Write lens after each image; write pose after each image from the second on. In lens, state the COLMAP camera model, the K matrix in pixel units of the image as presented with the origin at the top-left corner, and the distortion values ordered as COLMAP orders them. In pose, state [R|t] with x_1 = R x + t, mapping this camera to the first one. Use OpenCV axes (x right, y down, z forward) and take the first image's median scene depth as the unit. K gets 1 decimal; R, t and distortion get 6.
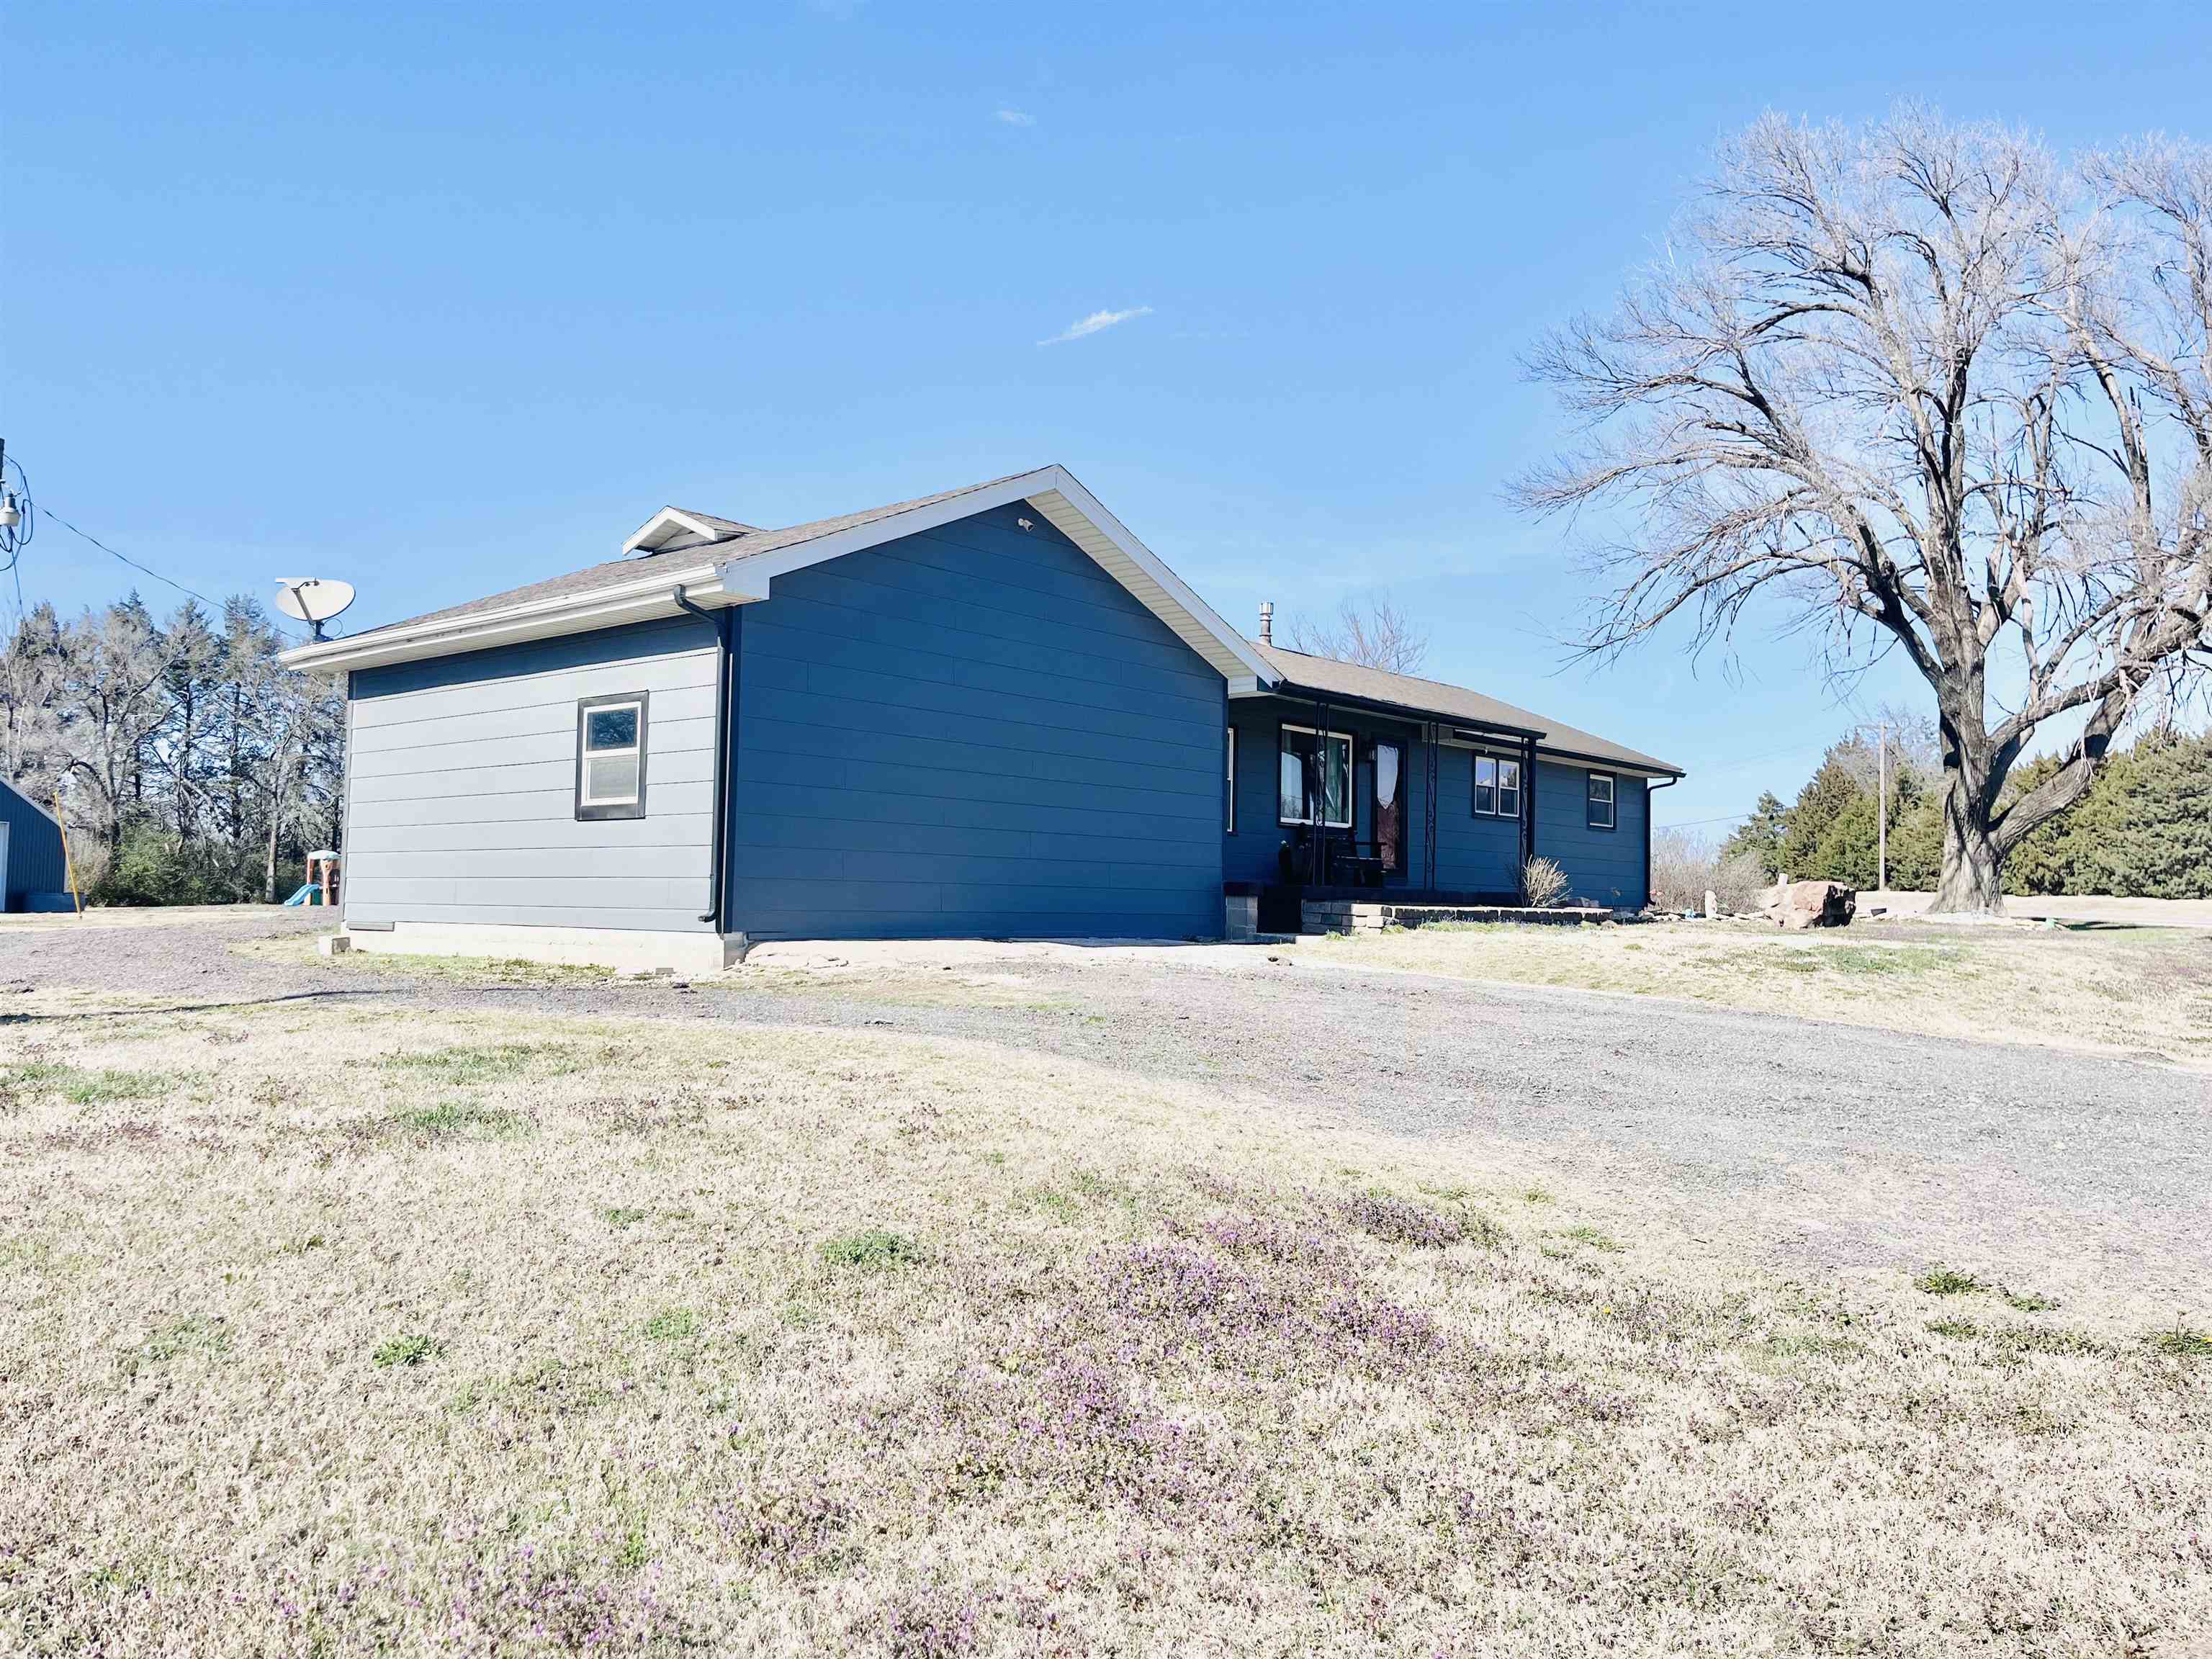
lens RADIAL K [[1699.2, 0, 1106.0], [0, 1699.2, 829.5], [0, 0, 1]] dist [0.000235, -0.000035]
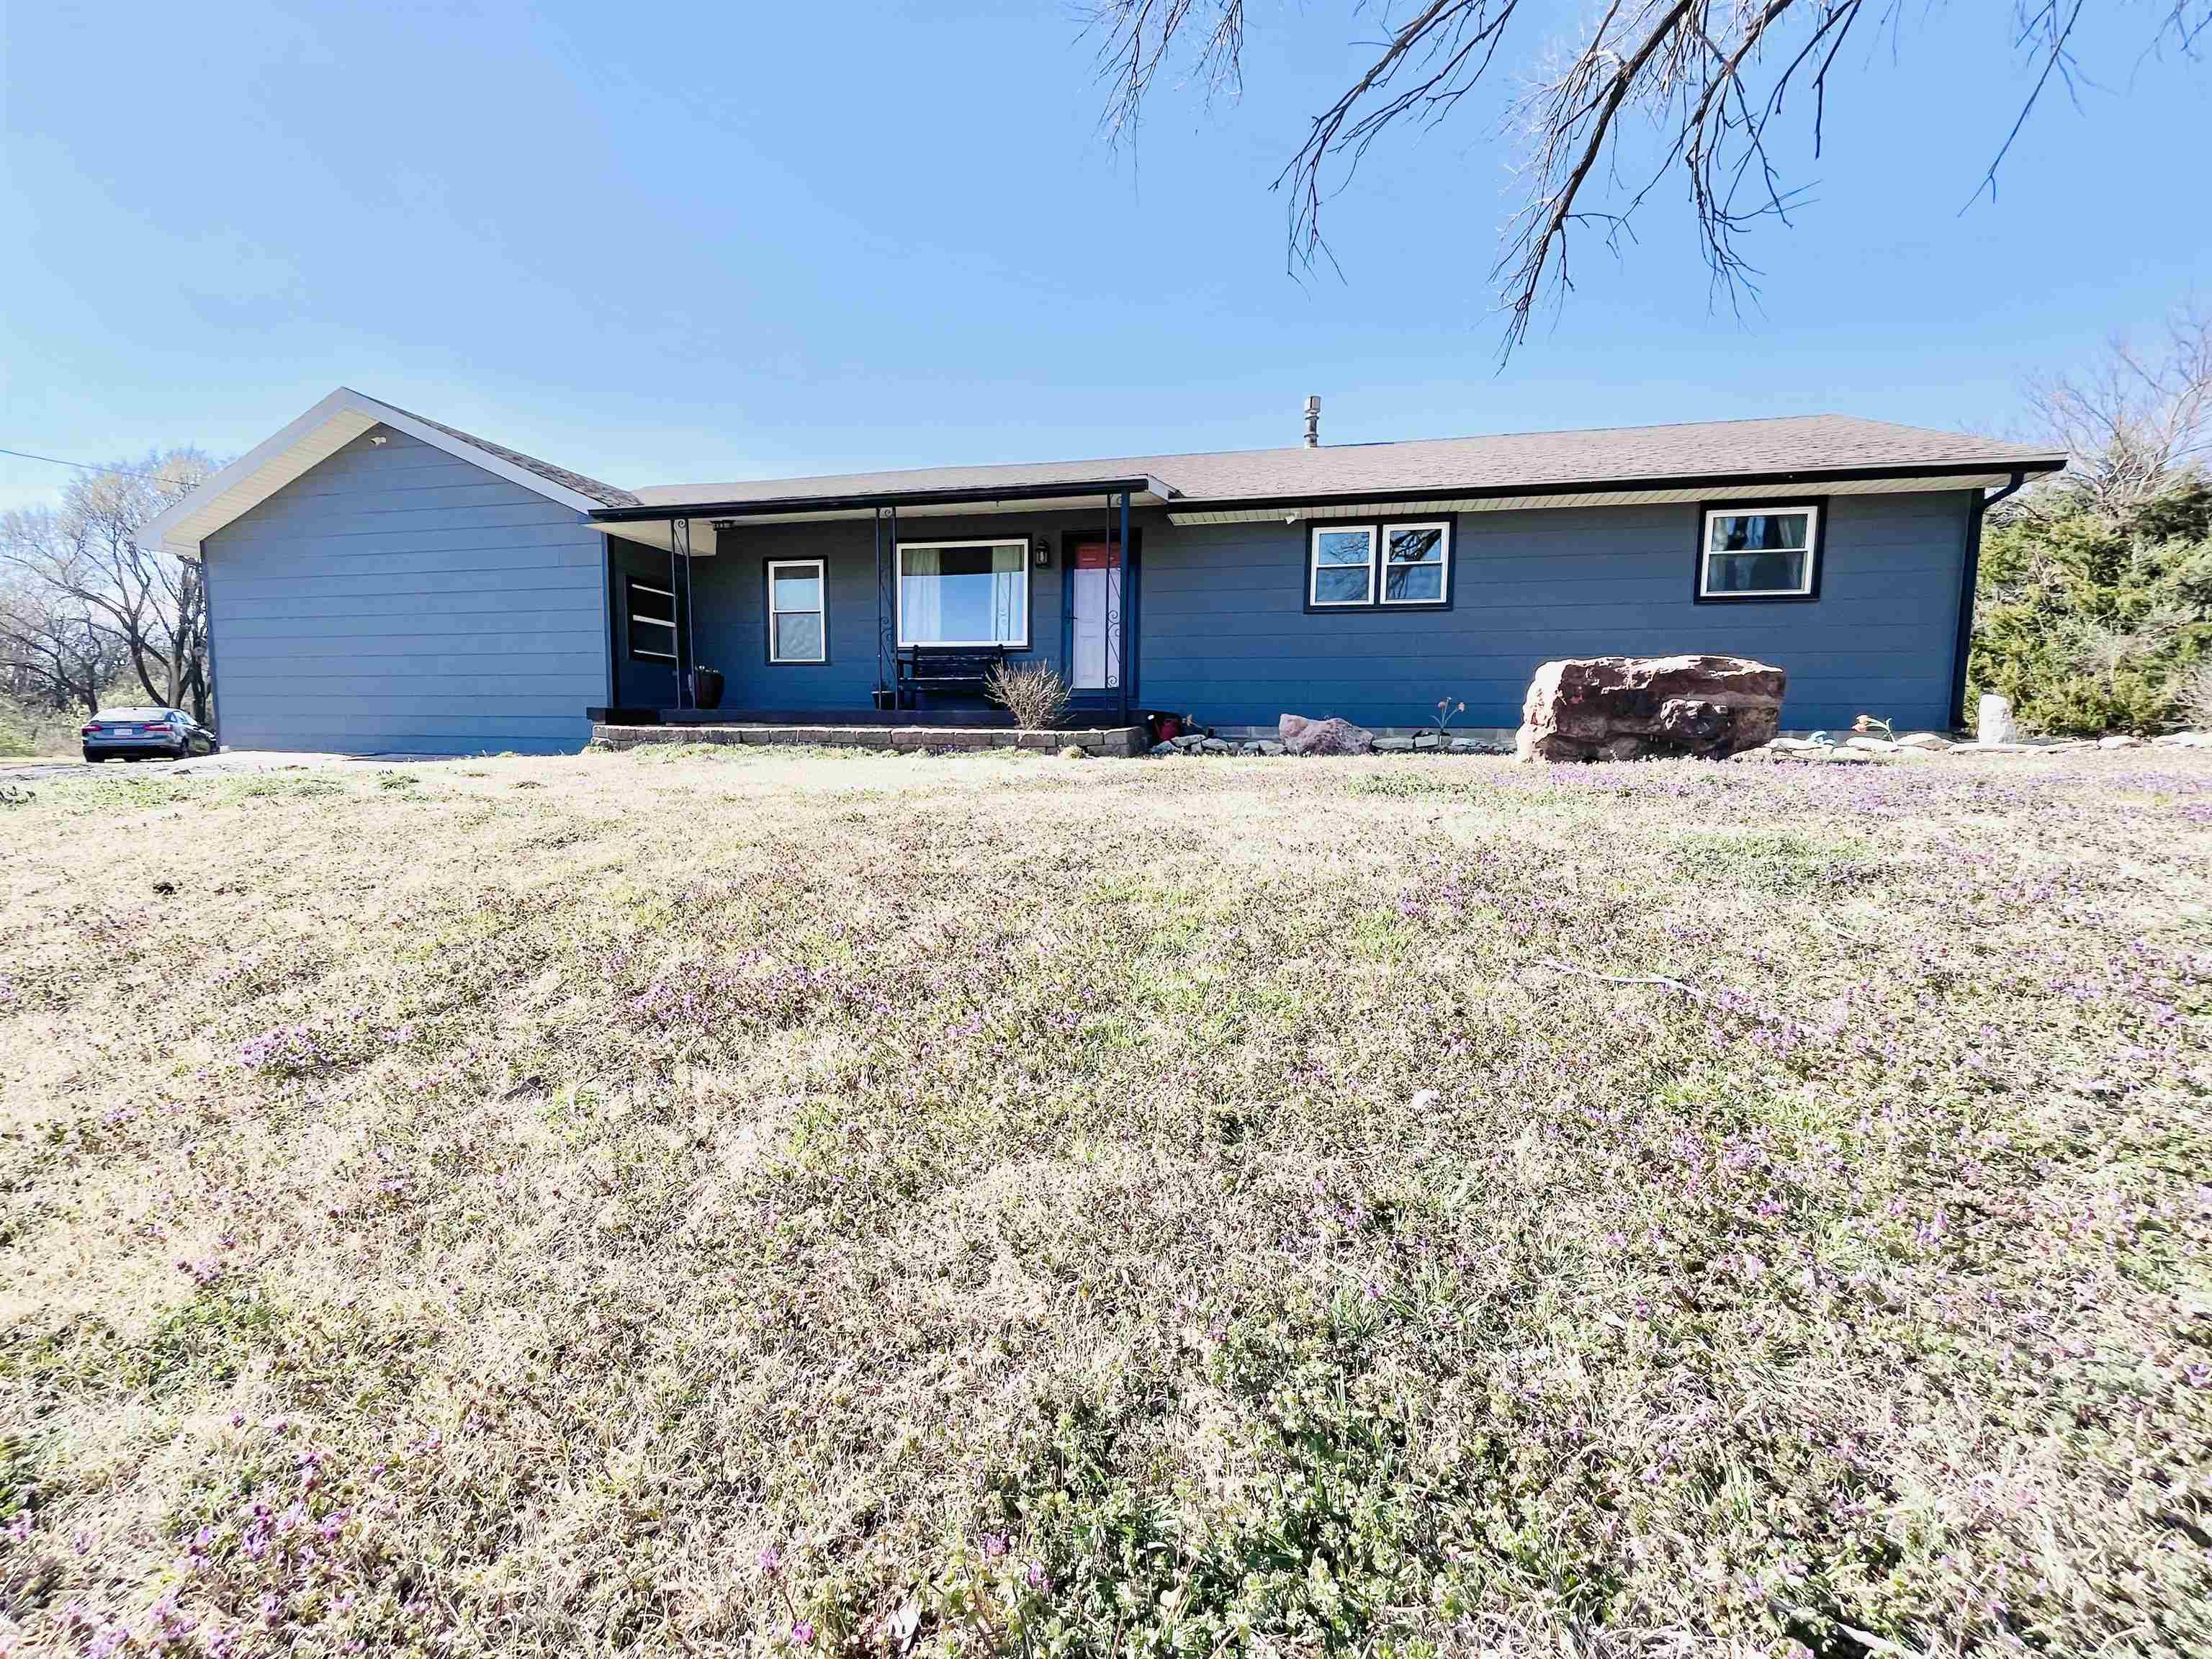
lens RADIAL K [[895.2, 0, 1106.0], [0, 895.2, 829.5], [0, 0, 1]] dist [-0.000606, 0.000285]
pose [[0.467743, 0.078288, -0.880391, 0.604234], [0.042396, 0.992936, 0.110820, 0.047081], [0.882847, -0.089160, 0.461119, 0.817728]]
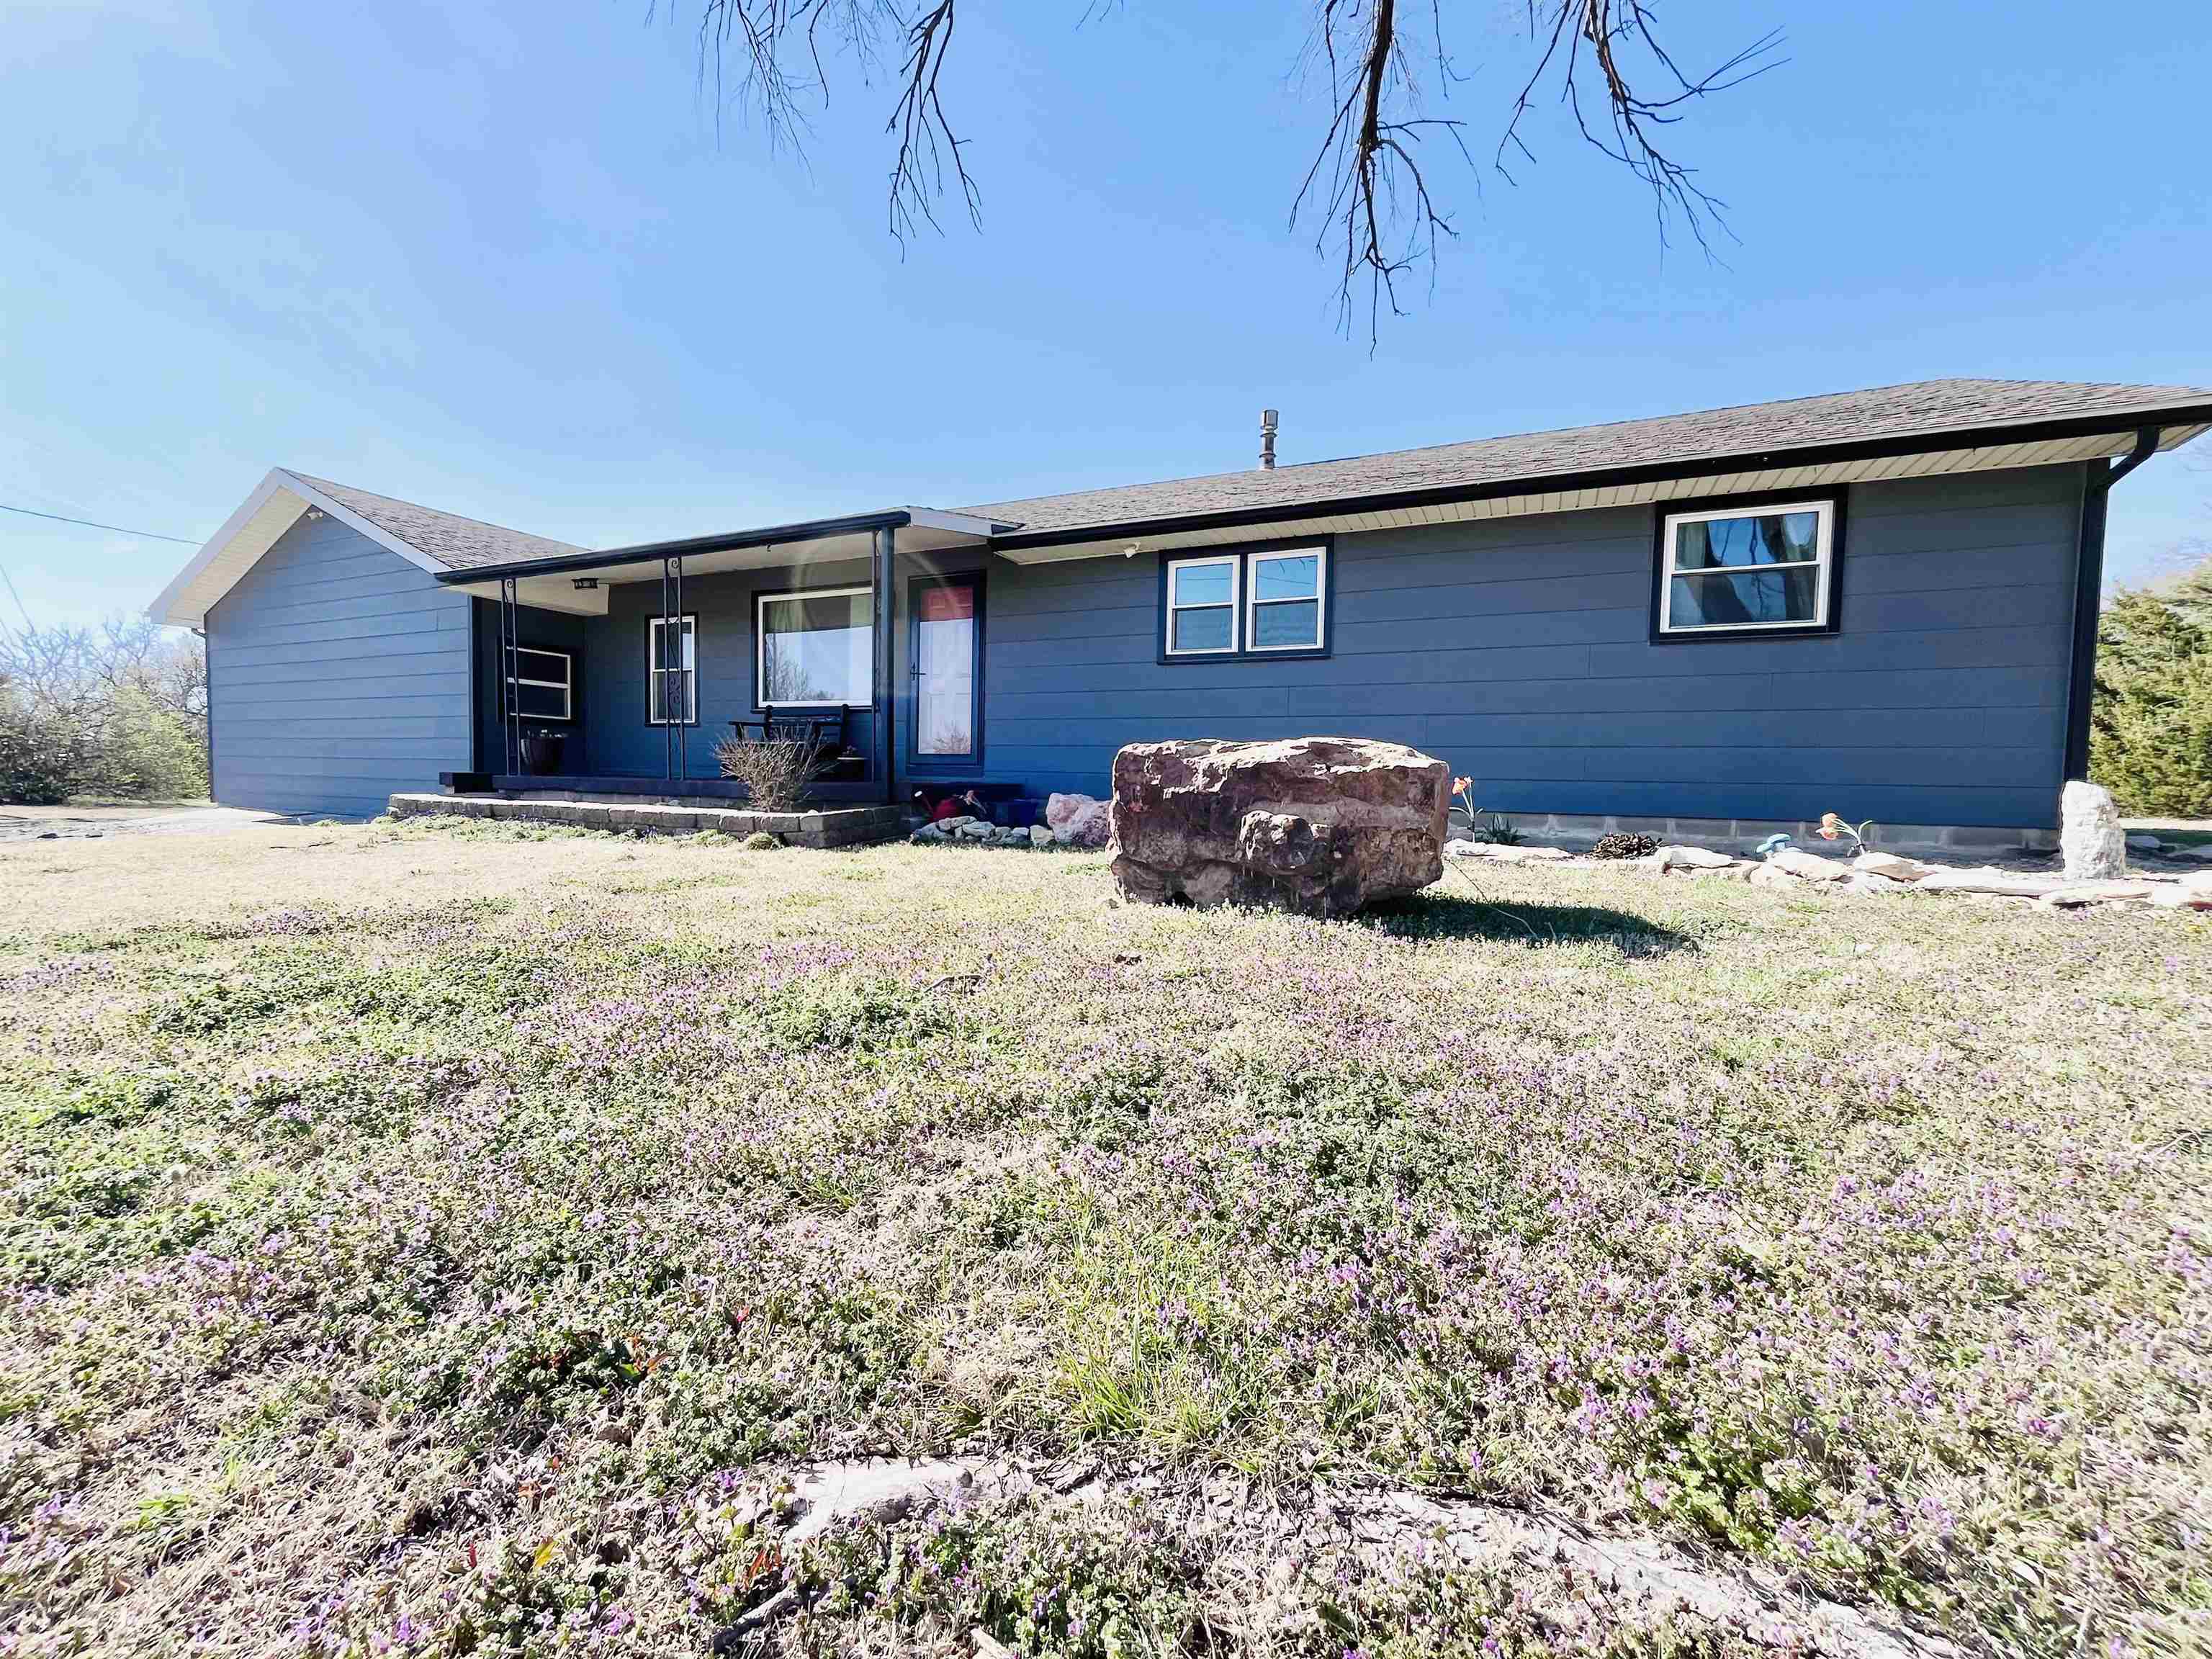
lens RADIAL K [[893.5, 0, 1102.8], [0, 893.5, 836.8], [0, 0, 1]] dist [-0.000674, -0.000481]
pose [[0.285565, 0.050295, -0.957039, 0.594960], [0.036037, 0.997352, 0.063166, 0.039866], [0.957682, -0.052527, 0.282996, 0.992753]]
